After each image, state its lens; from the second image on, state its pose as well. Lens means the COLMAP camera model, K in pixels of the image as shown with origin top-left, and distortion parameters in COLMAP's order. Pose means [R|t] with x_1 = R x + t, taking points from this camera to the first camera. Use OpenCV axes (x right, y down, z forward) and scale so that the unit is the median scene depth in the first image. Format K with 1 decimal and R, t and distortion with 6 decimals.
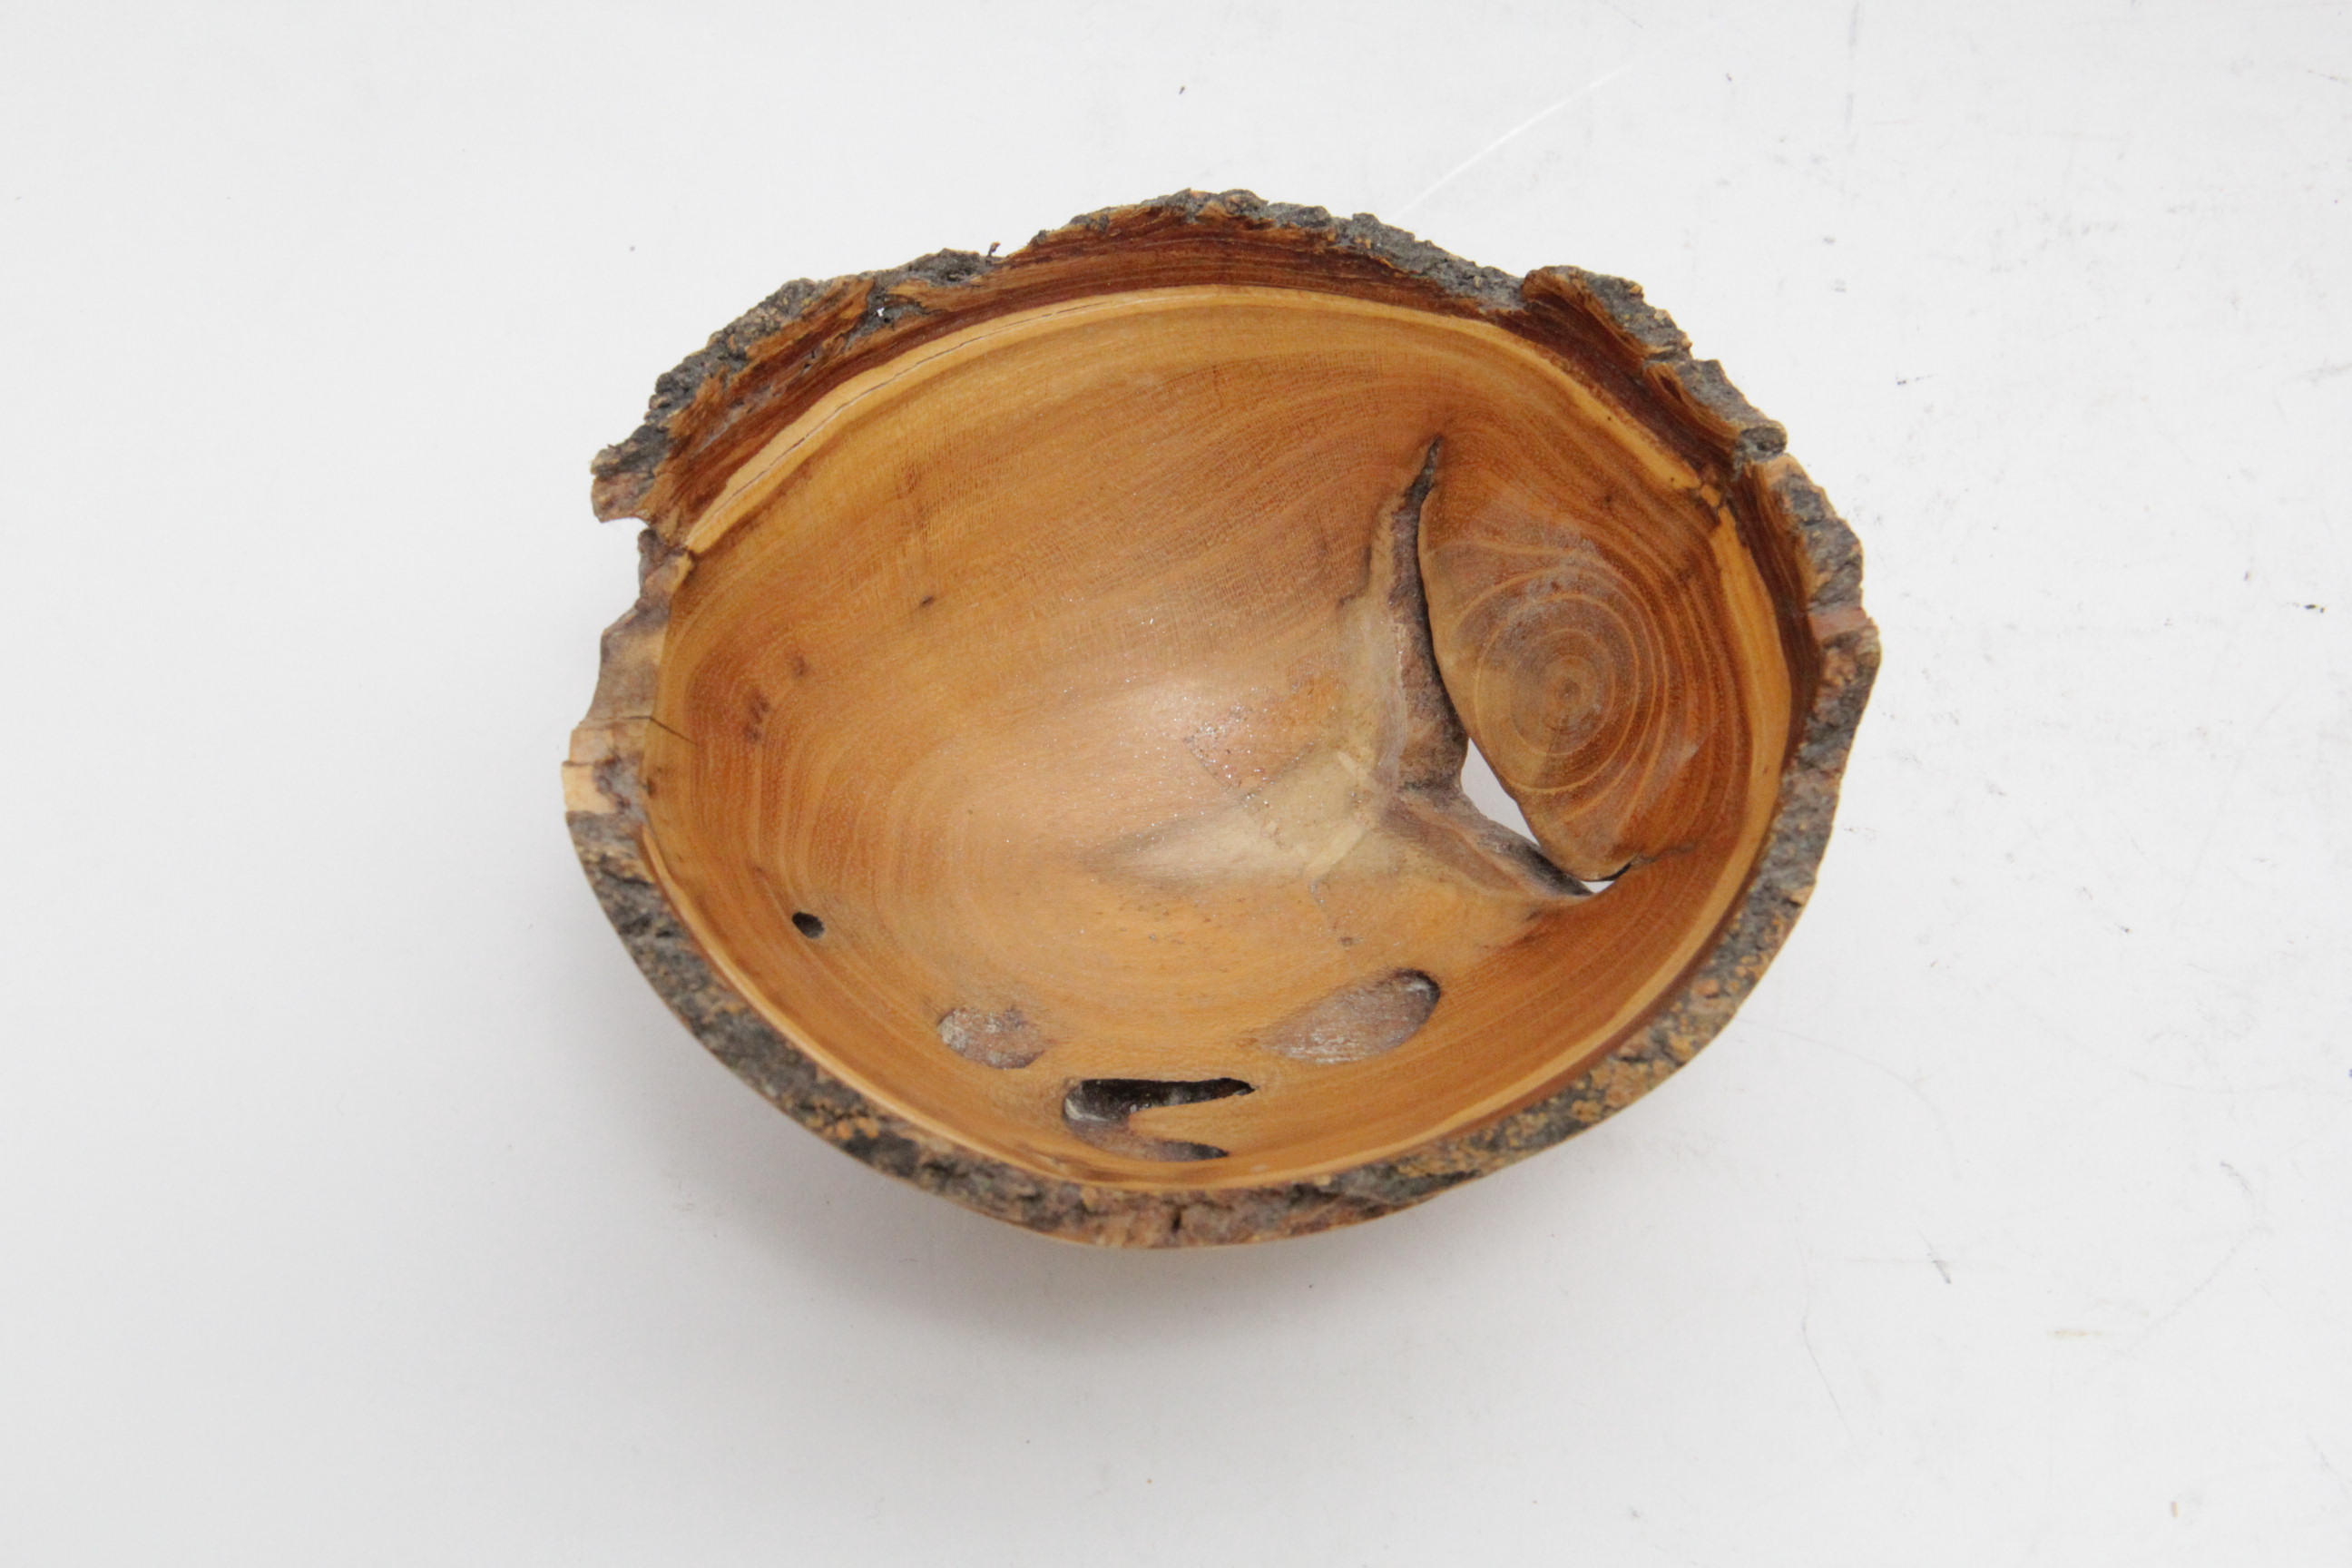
lens RADIAL K [[5249.5, 0, 1175.2], [0, 5249.5, 783.8], [0, 0, 1]] dist [0.280092, 0.000000]
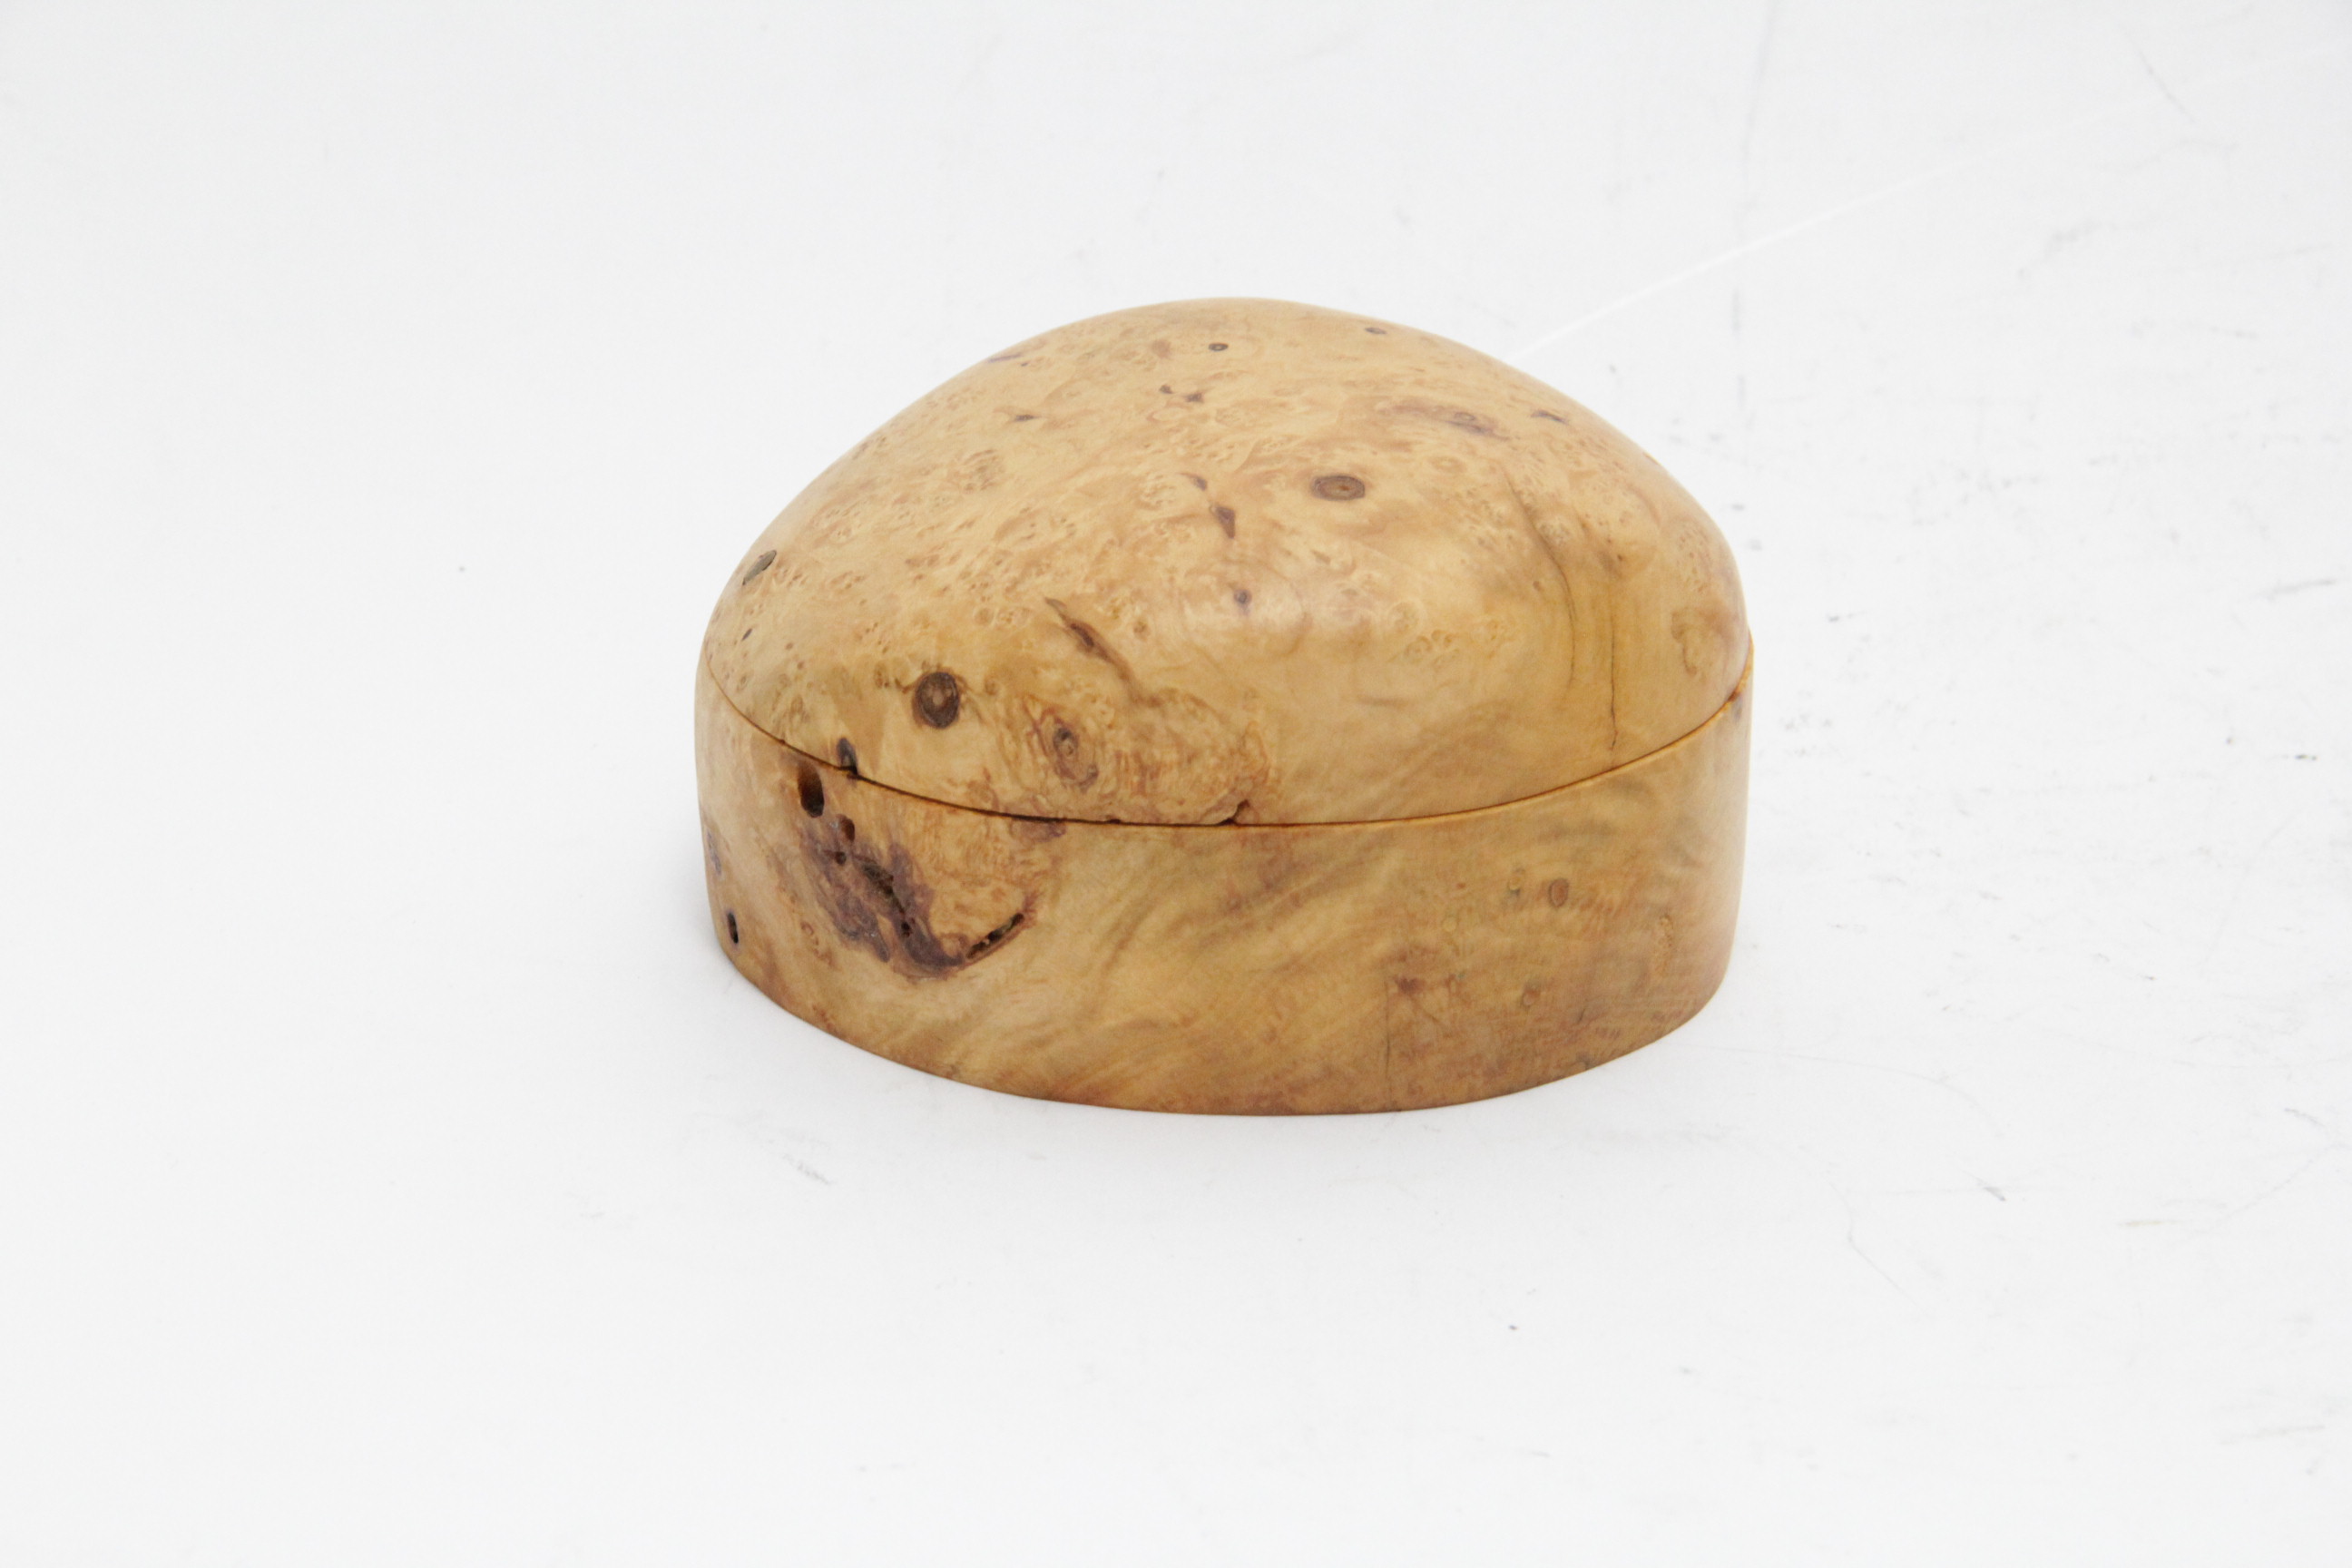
lens RADIAL K [[7587.8, 0, 1175.9], [0, 7587.8, 784.0], [0, 0, 1]] dist [0.497174, 0.000000]
pose [[0.995912, -0.049341, 0.075660, -0.081371], [0.080568, 0.863941, -0.497107, 0.613876], [-0.040838, 0.501171, 0.864384, -0.138481]]
